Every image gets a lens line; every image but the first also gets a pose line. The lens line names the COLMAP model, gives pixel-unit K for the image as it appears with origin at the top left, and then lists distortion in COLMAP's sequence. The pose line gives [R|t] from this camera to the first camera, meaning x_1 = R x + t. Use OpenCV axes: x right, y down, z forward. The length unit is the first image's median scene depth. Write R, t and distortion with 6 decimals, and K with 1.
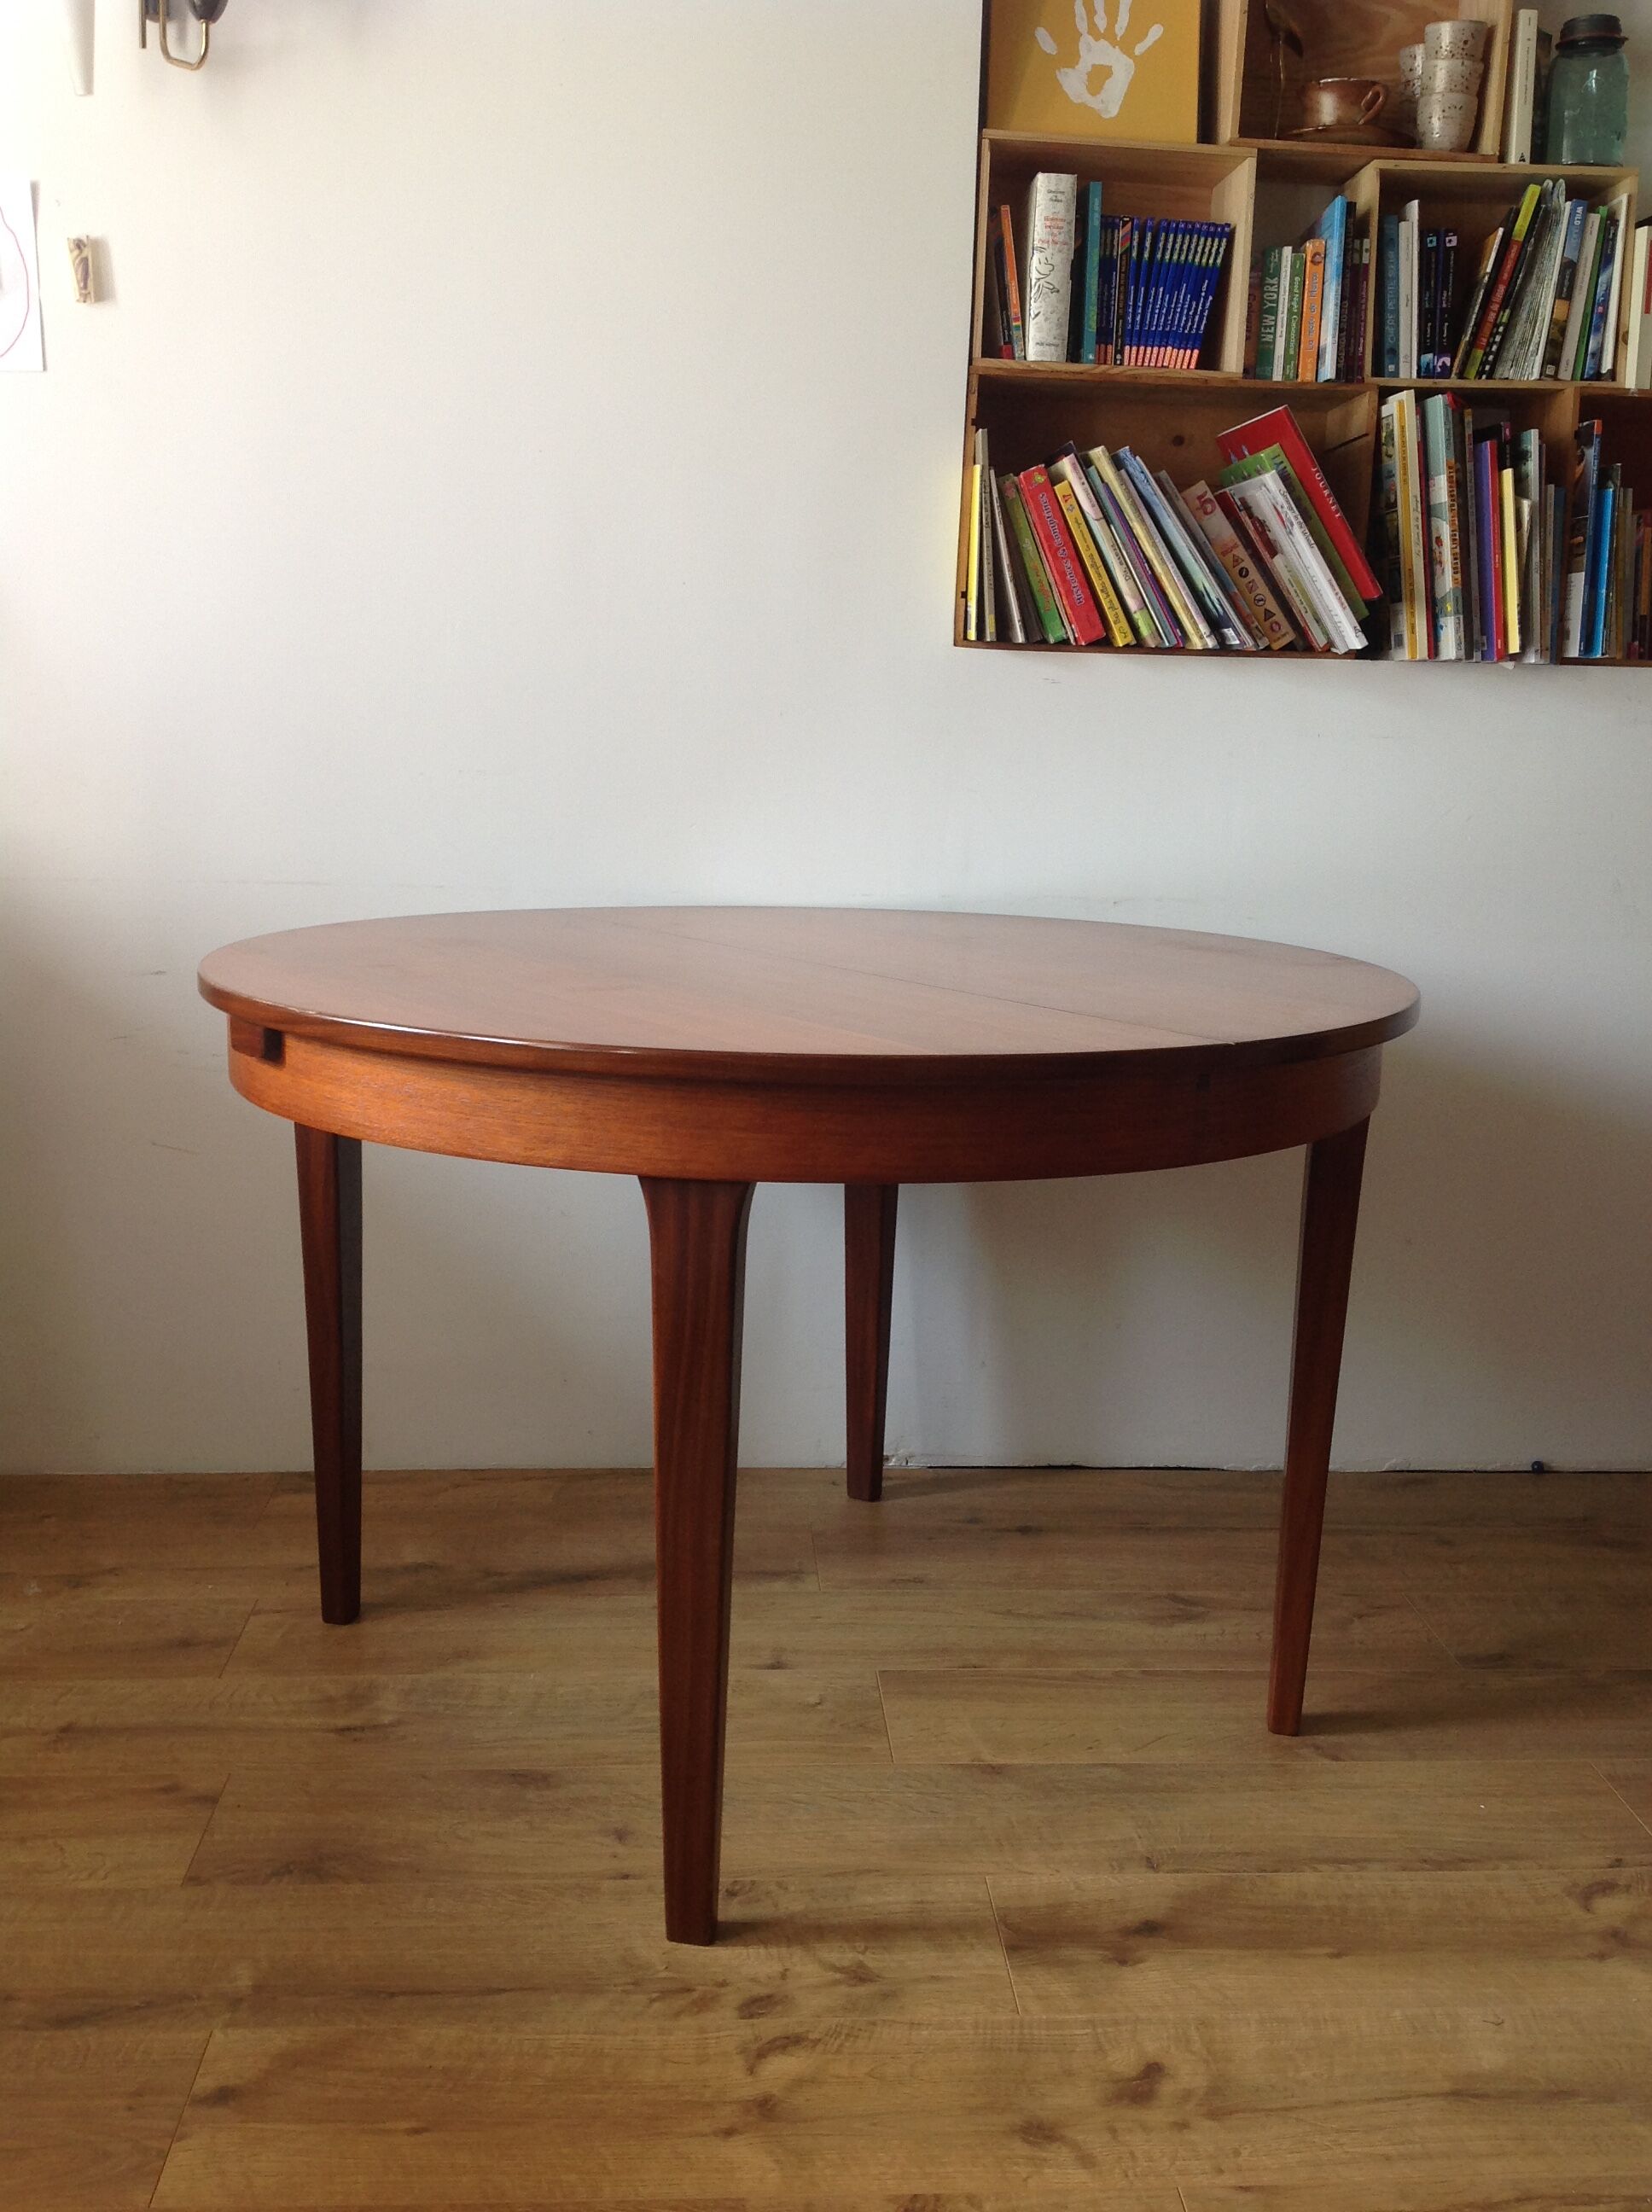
lens RADIAL K [[2115.4, 0, 826.0], [0, 2115.4, 1106.0], [0, 0, 1]] dist [0.175785, -0.461531]
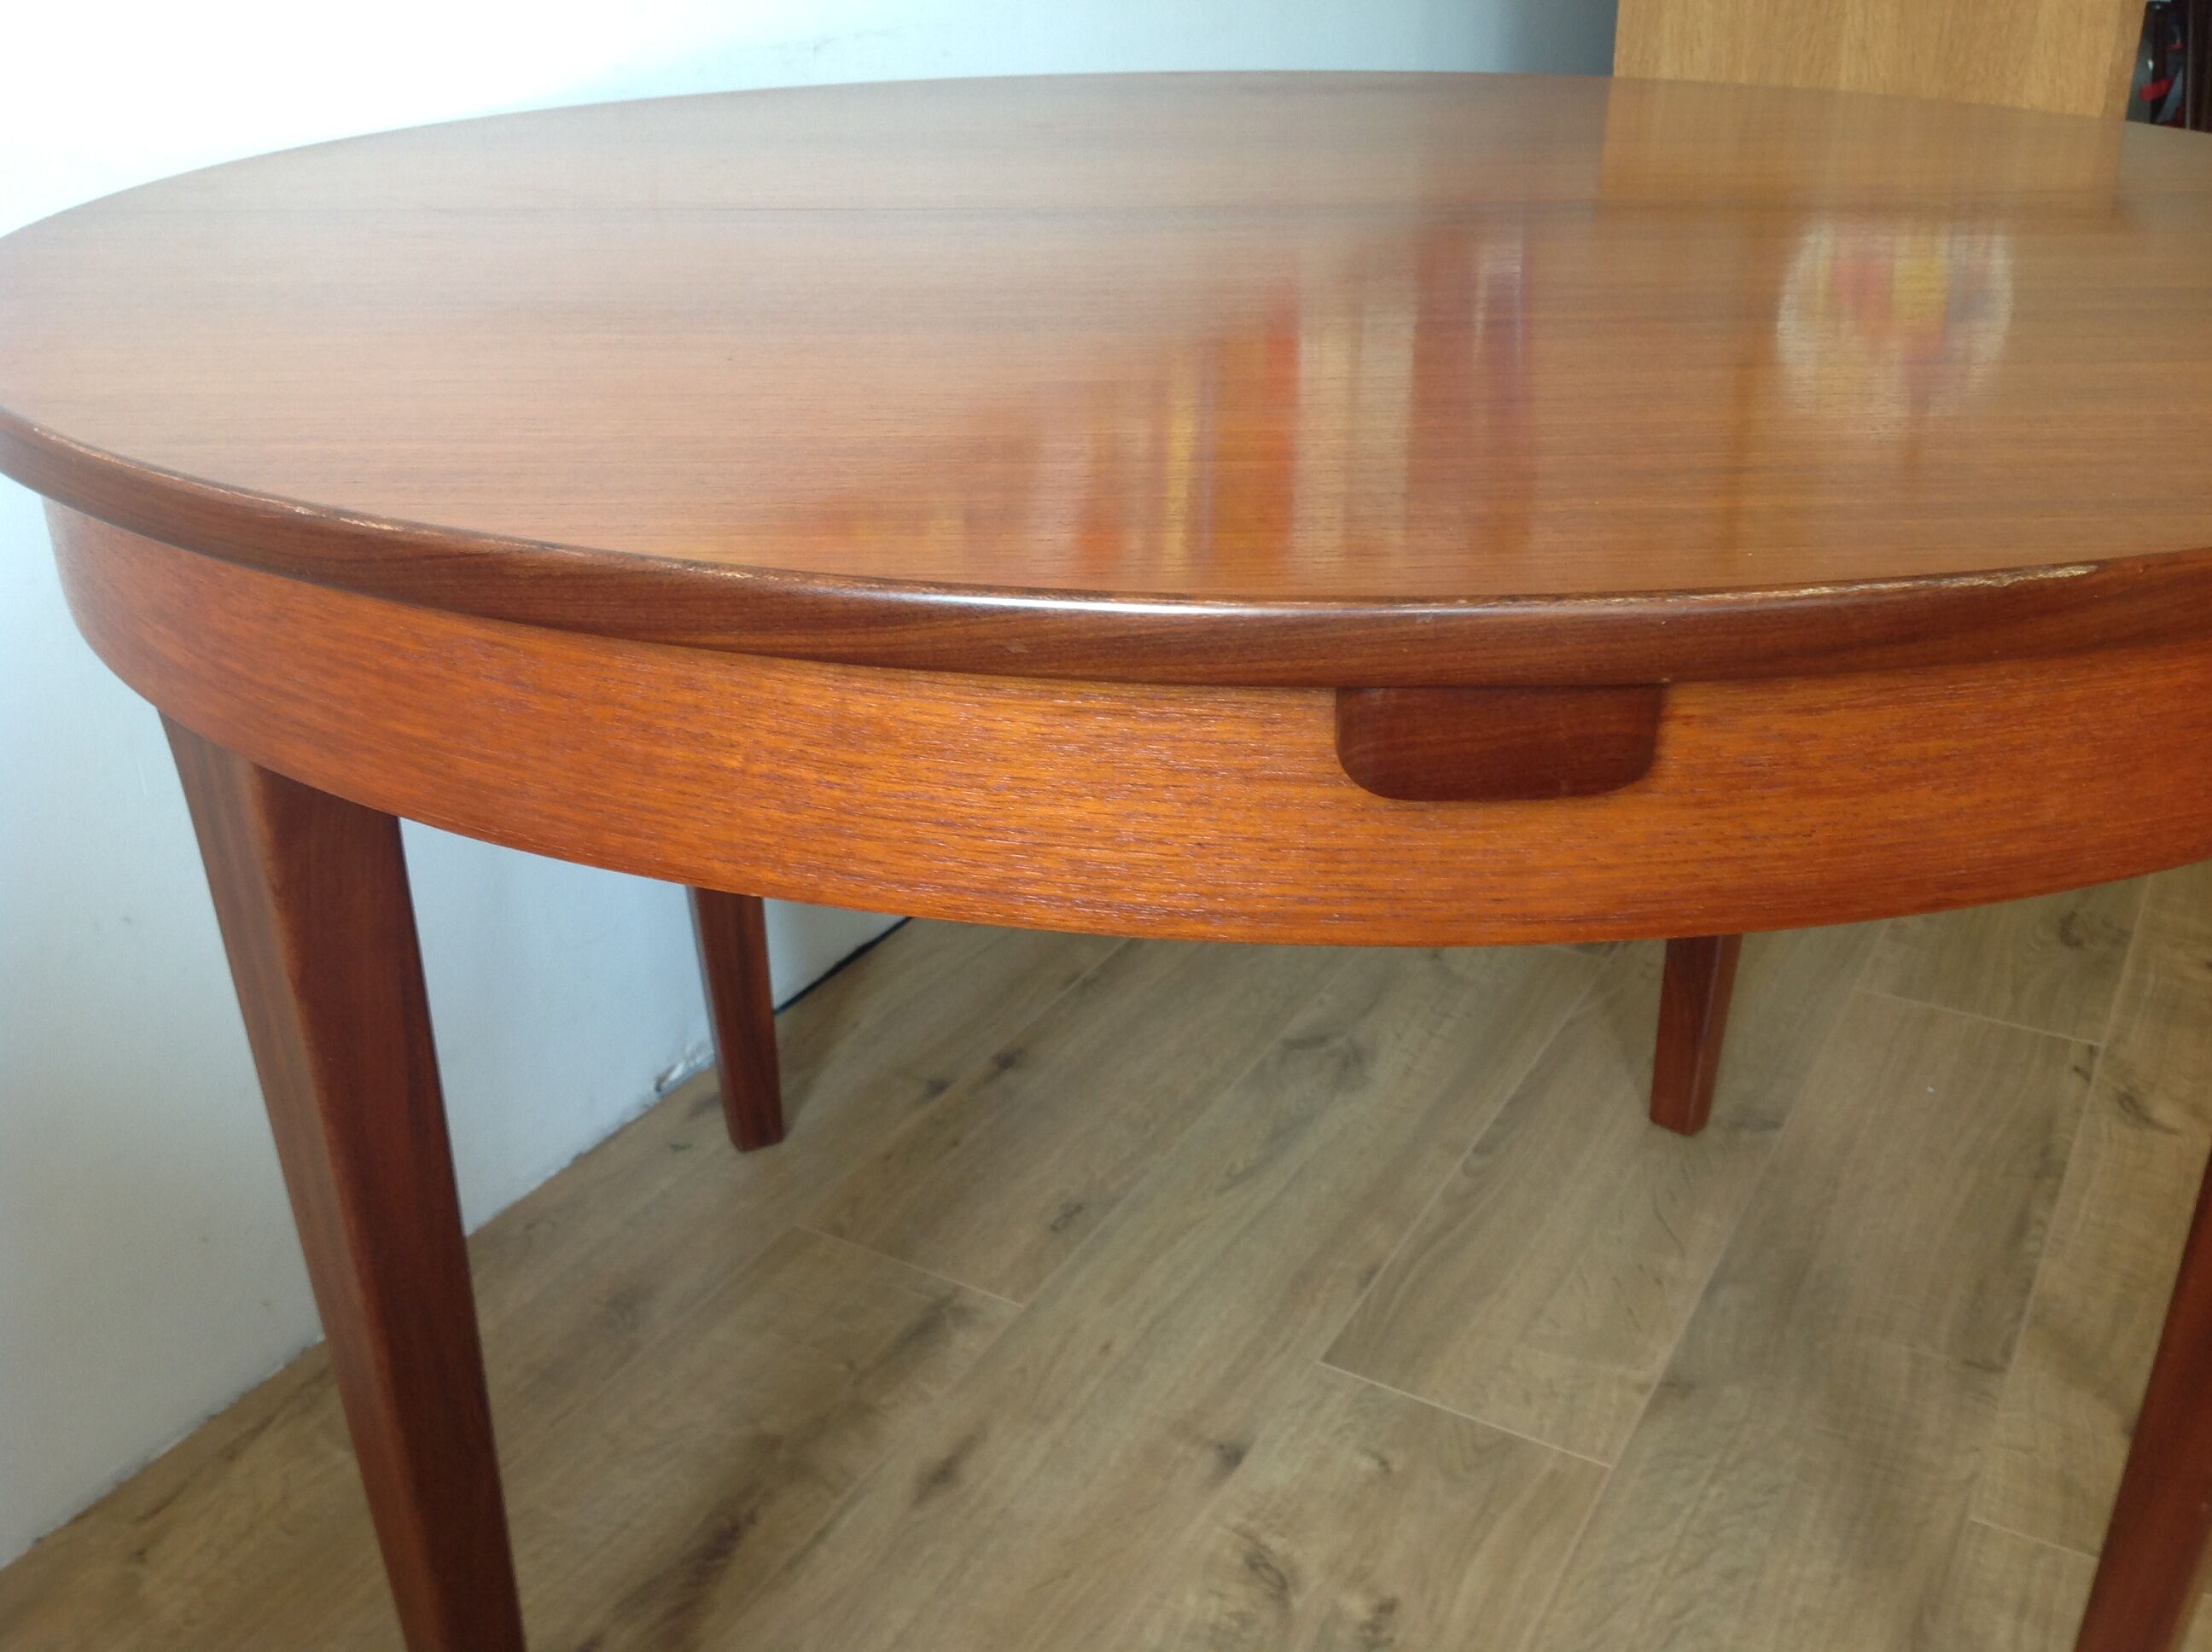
lens RADIAL K [[2115.4, 0, 1095.4], [0, 2115.4, 822.8], [0, 0, 1]] dist [0.175785, -0.461531]
pose [[0.548571, -0.381294, 0.744100, -0.428680], [0.177931, 0.922814, 0.341695, -0.110800], [-0.816952, -0.055046, 0.574073, 0.719445]]
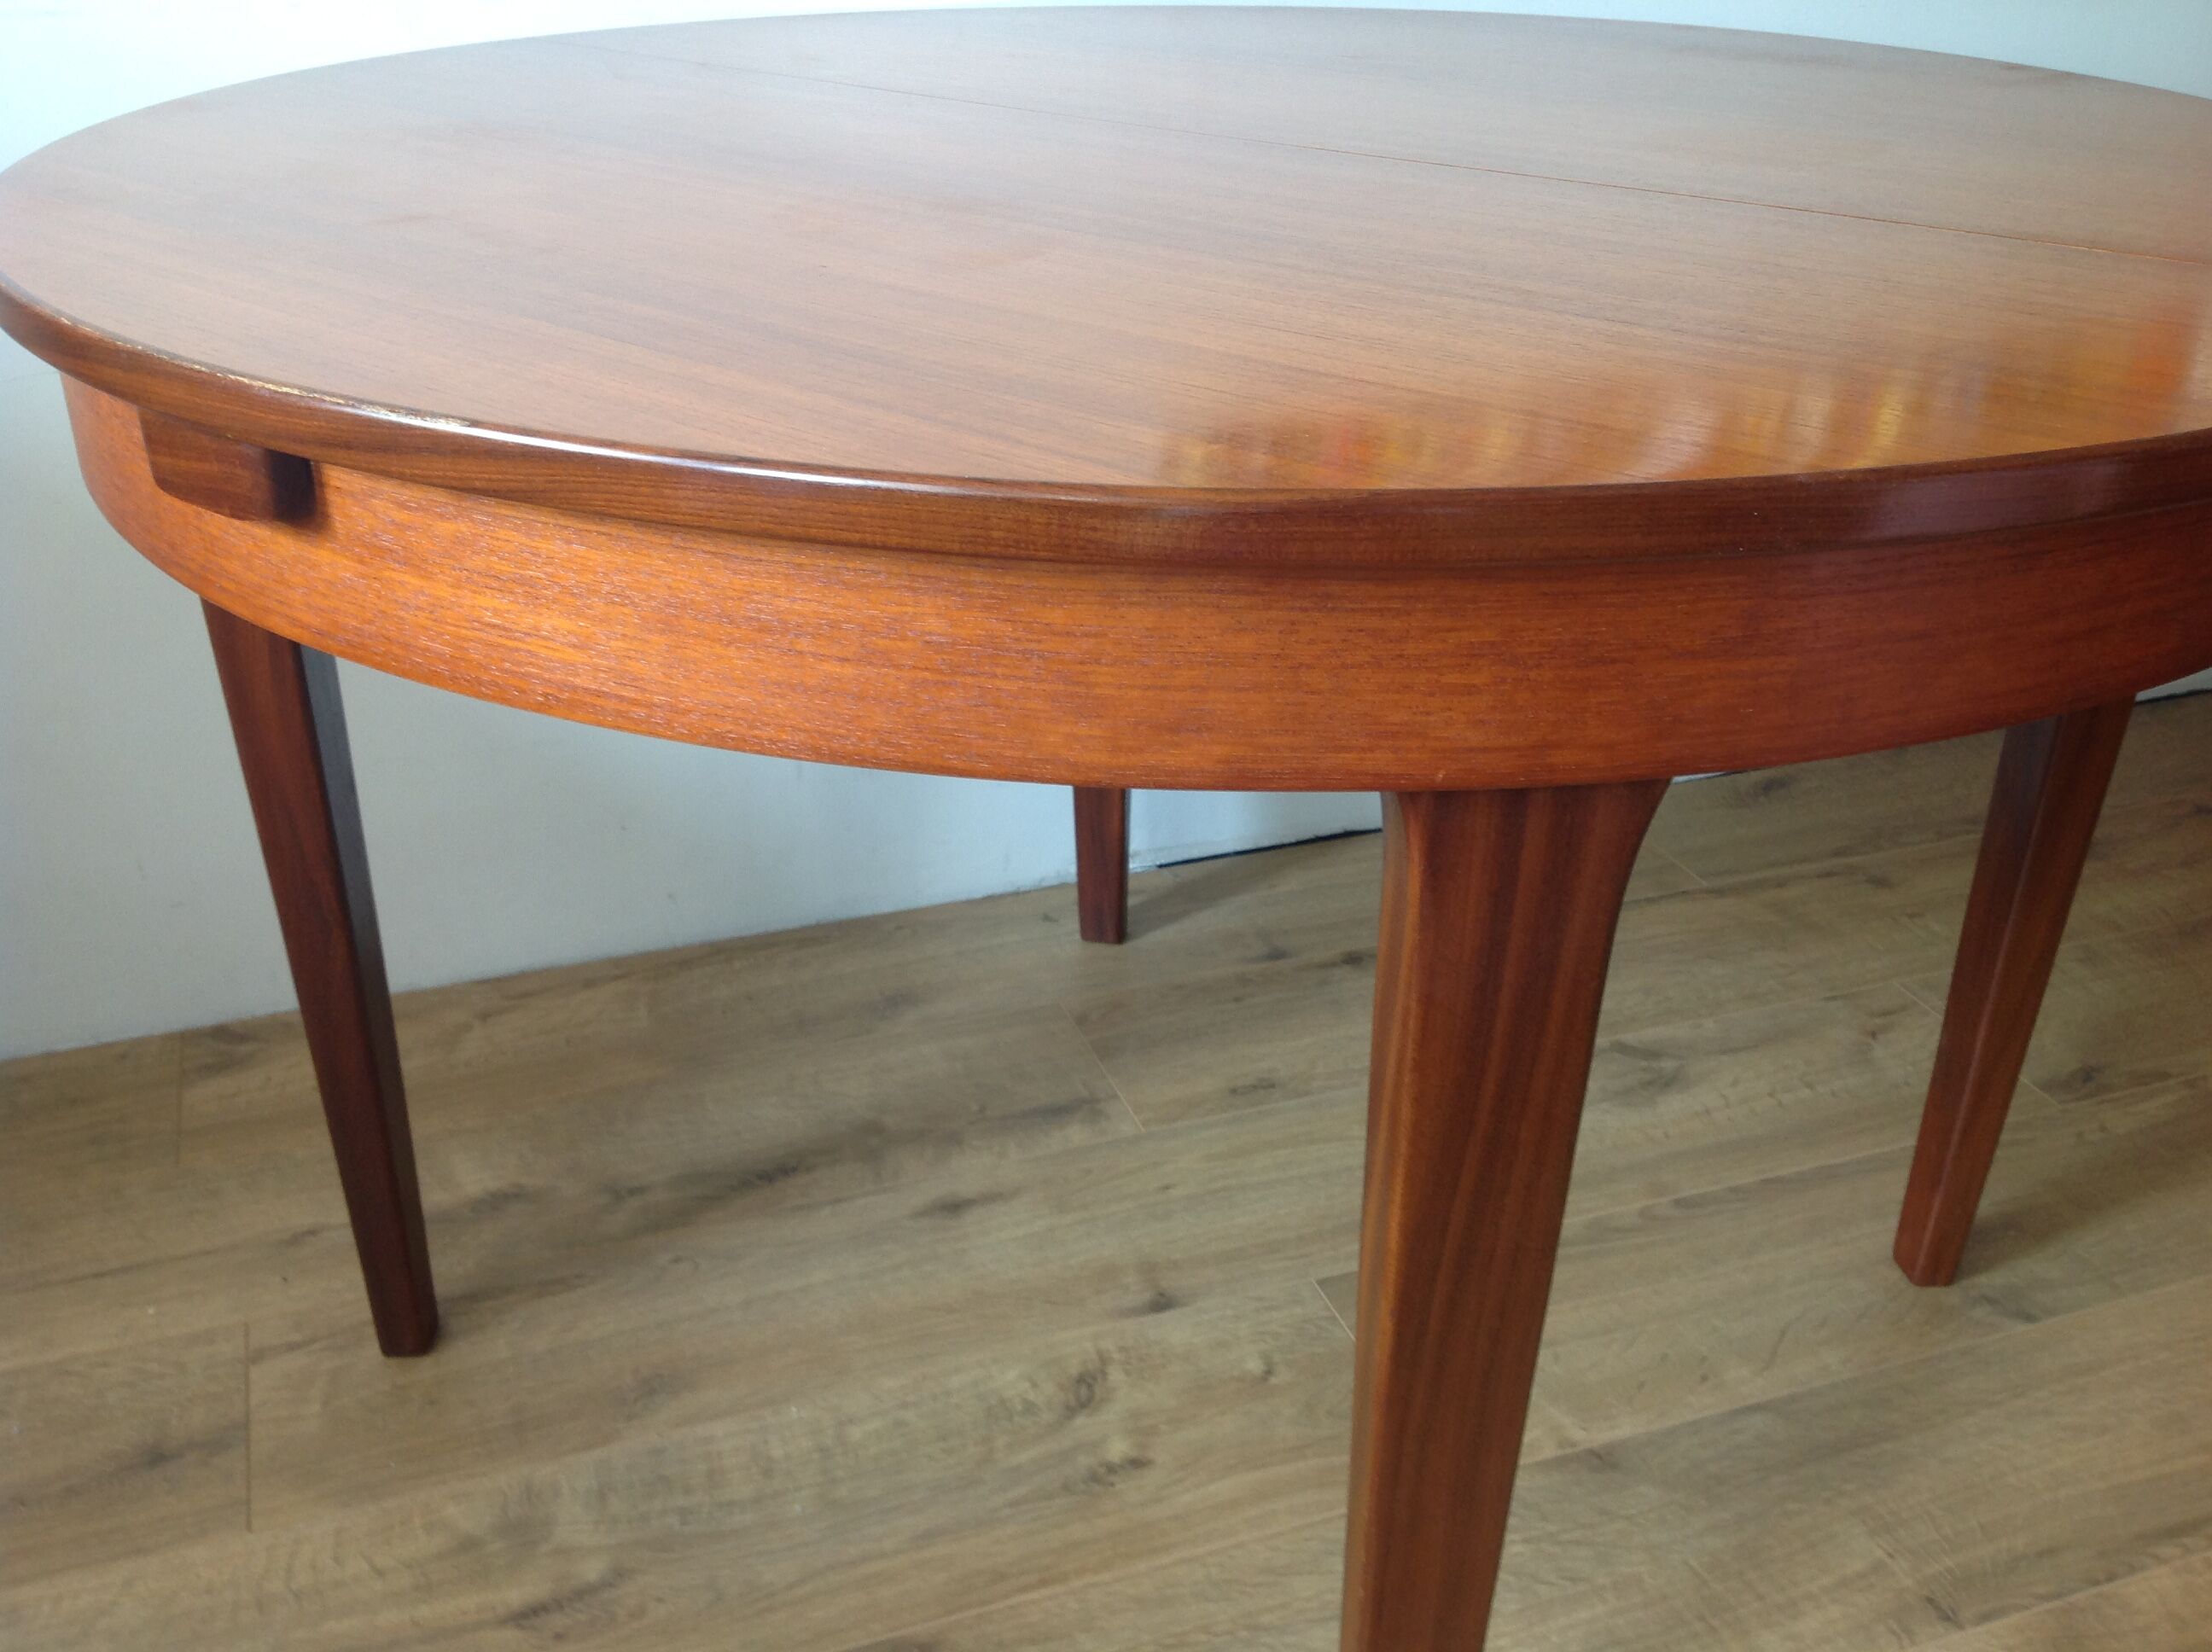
lens RADIAL K [[2115.4, 0, 1095.4], [0, 2115.4, 822.8], [0, 0, 1]] dist [0.175785, -0.461531]
pose [[0.960013, -0.142763, 0.240818, -0.179334], [0.070317, 0.955591, 0.286183, -0.059288], [-0.270980, -0.257806, 0.927419, 0.465673]]
